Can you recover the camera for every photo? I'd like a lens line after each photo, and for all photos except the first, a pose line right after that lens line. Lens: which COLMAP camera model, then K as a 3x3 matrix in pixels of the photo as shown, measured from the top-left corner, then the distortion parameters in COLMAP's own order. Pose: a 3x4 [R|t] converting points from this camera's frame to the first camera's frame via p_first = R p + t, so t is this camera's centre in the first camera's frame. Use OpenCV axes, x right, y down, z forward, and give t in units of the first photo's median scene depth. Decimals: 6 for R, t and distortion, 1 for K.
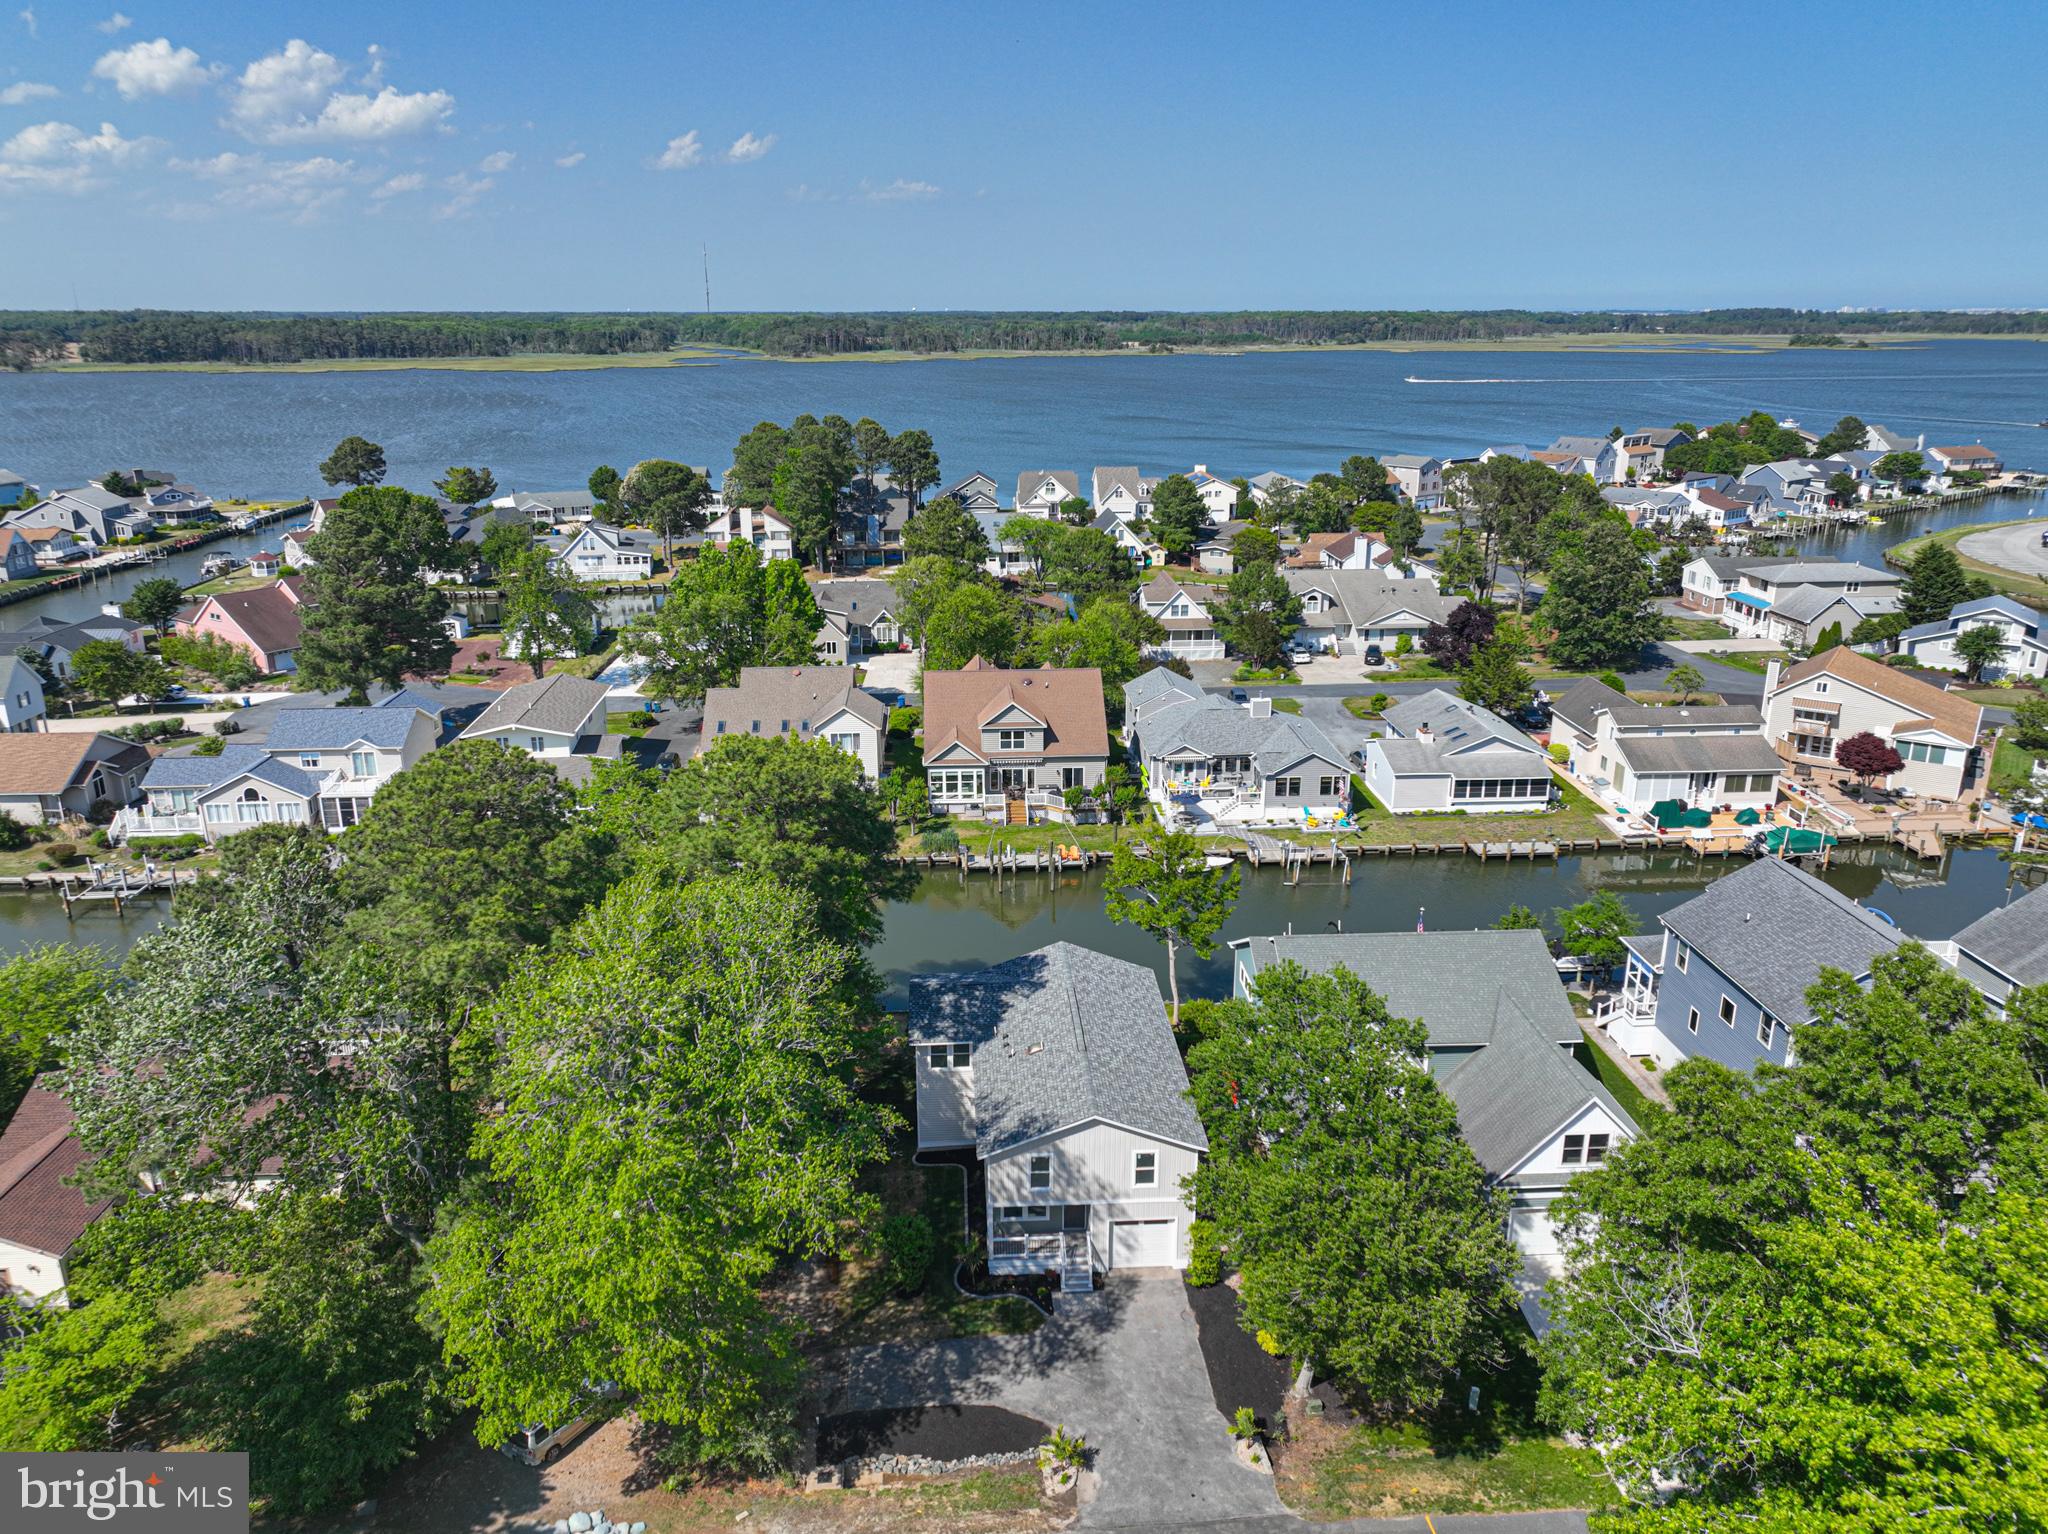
lens RADIAL K [[1451.3, 0, 1024.0], [0, 1451.3, 767.0], [0, 0, 1]] dist [-0.000513, 0.015746]
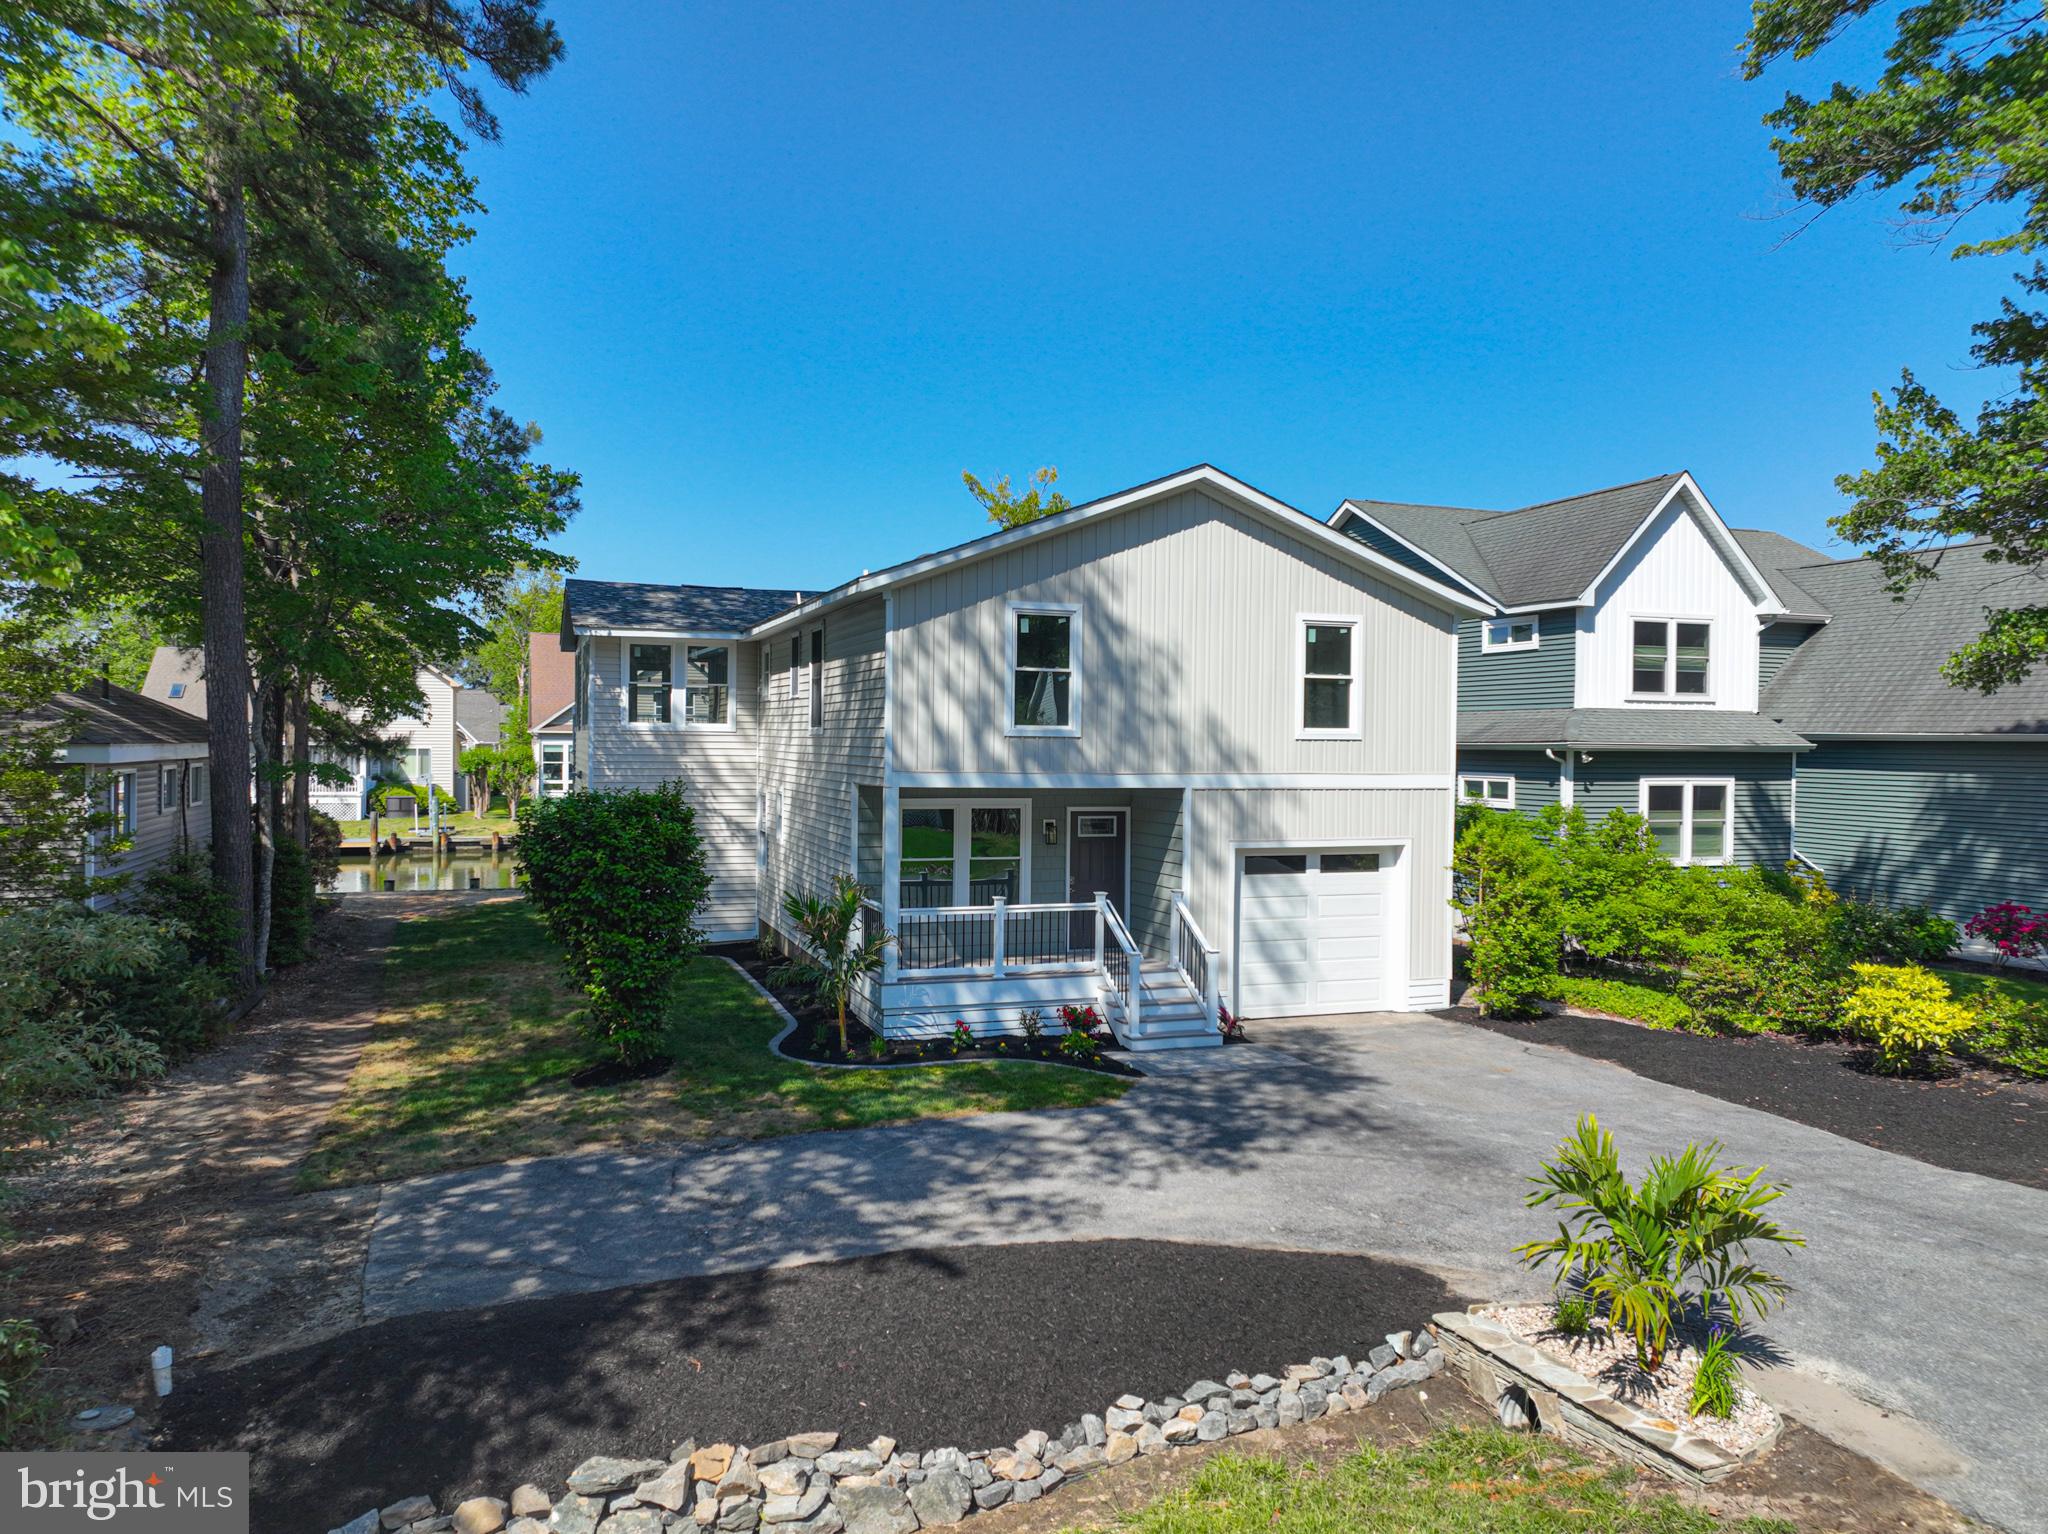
lens RADIAL K [[1451.3, 0, 1024.0], [0, 1451.3, 767.0], [0, 0, 1]] dist [-0.000513, 0.015746]
pose [[0.958635, 0.007441, 0.284542, -0.043245], [0.072843, 0.959956, -0.270517, 0.198058], [-0.275161, 0.280054, 0.919705, 0.362889]]
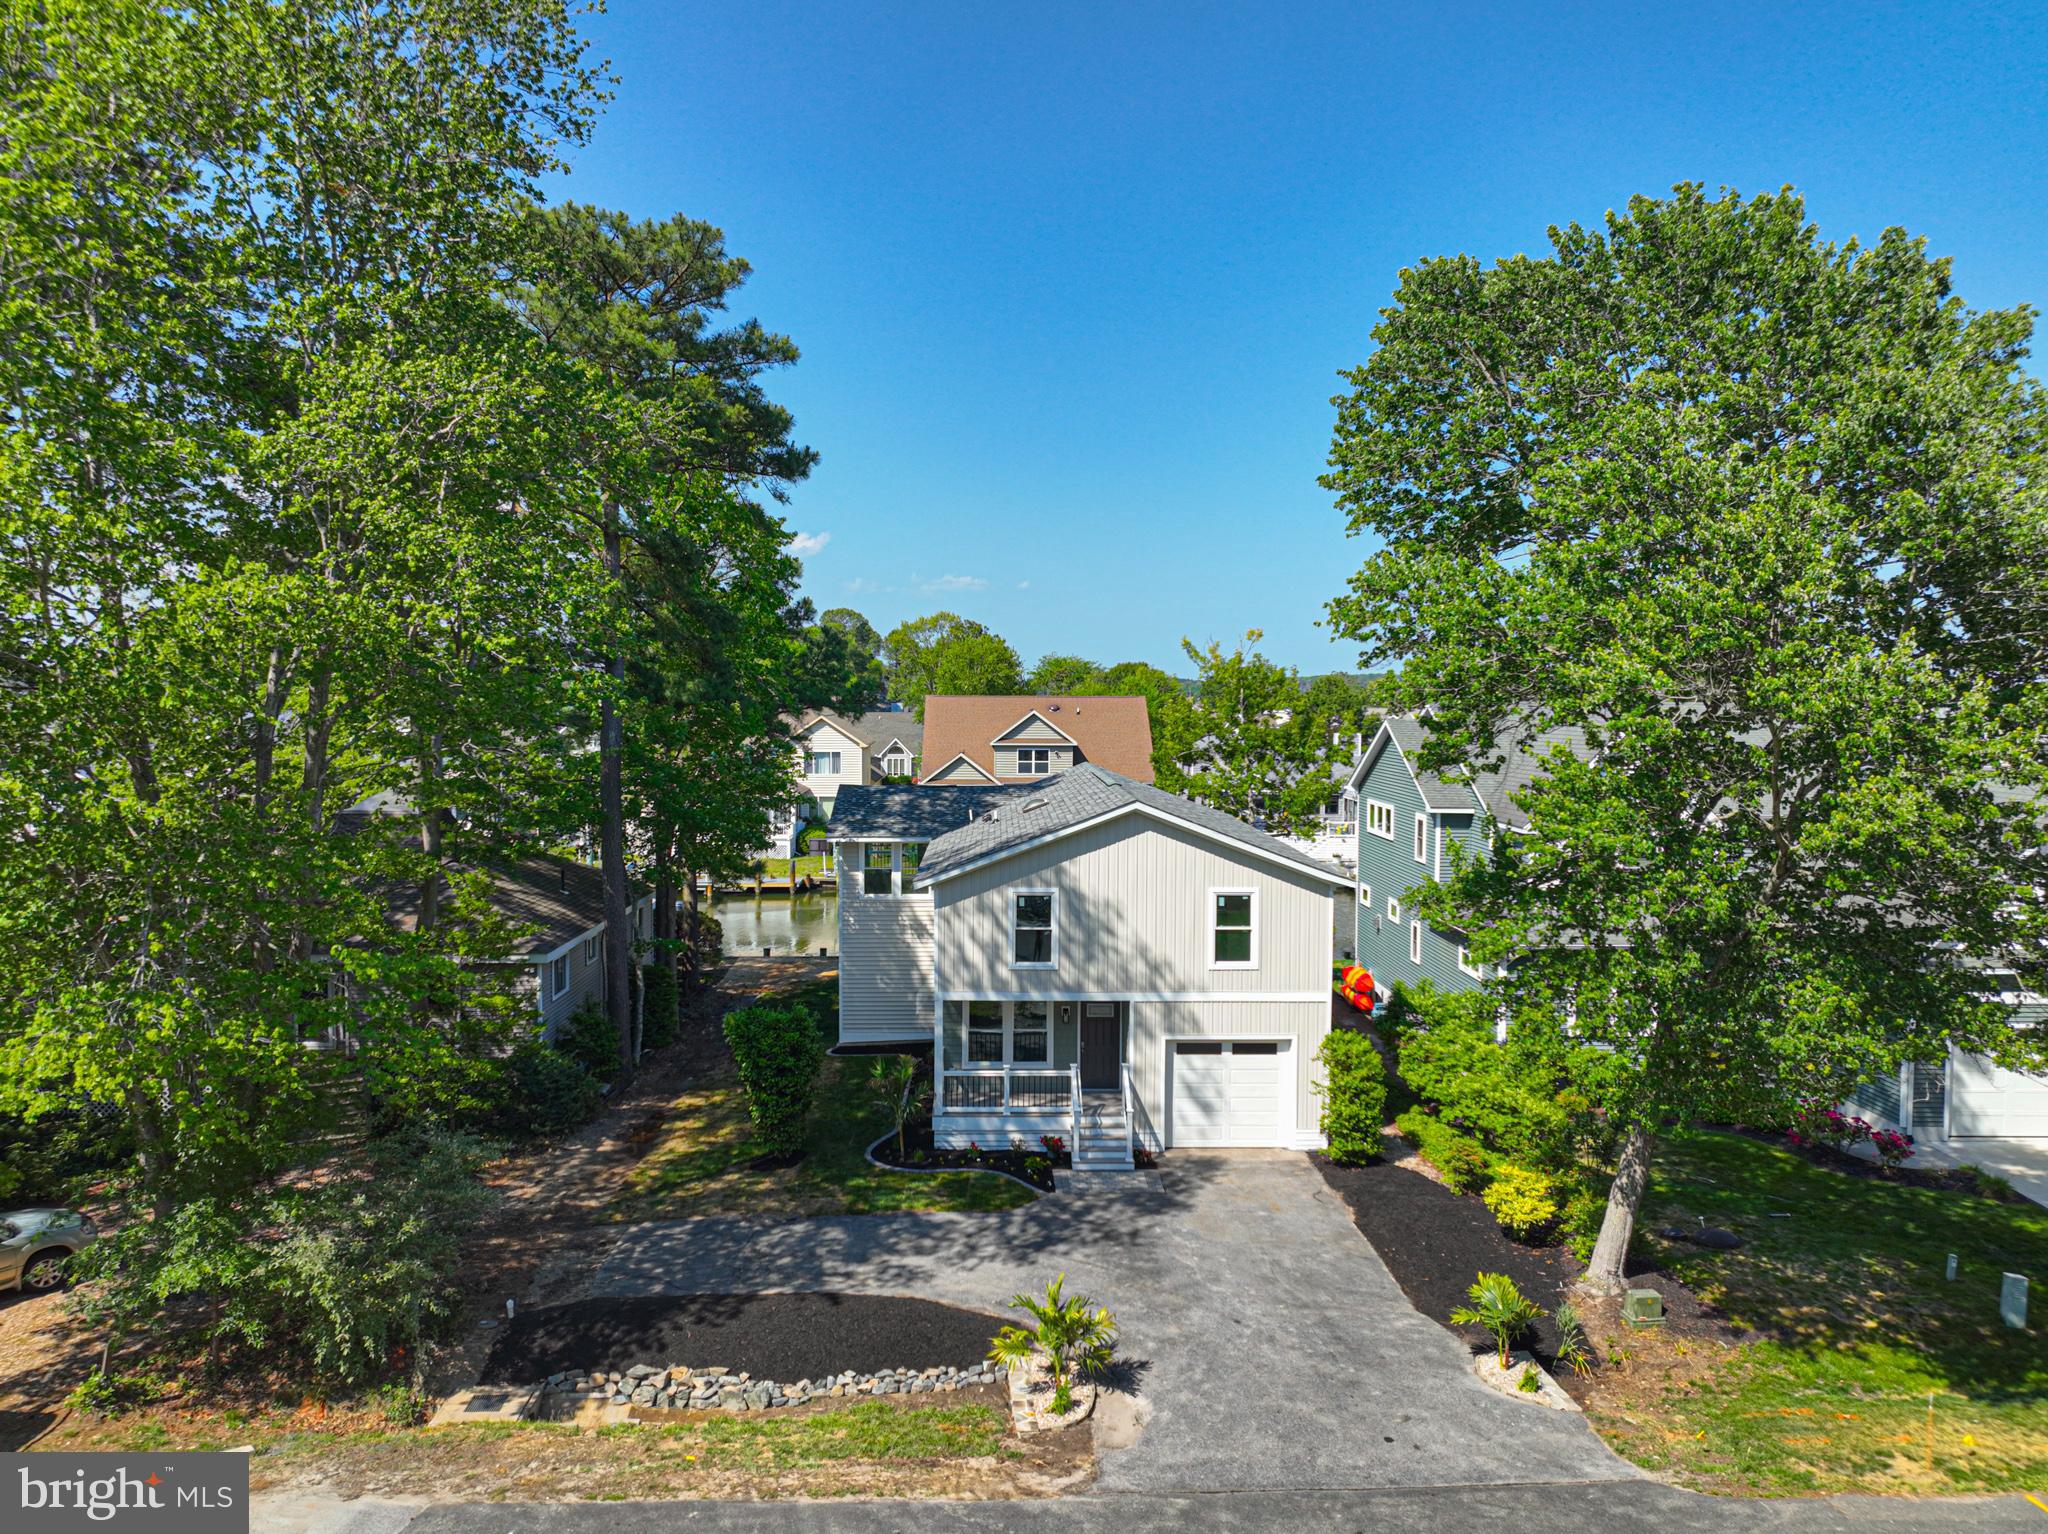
lens RADIAL K [[1445.4, 0, 1024.0], [0, 1445.4, 767.0], [0, 0, 1]] dist [0.003733, 0.009924]
pose [[0.999447, 0.008192, -0.032223, 0.012353], [-0.015957, 0.968445, -0.248714, 0.180505], [0.029169, 0.249091, 0.968041, 0.243752]]
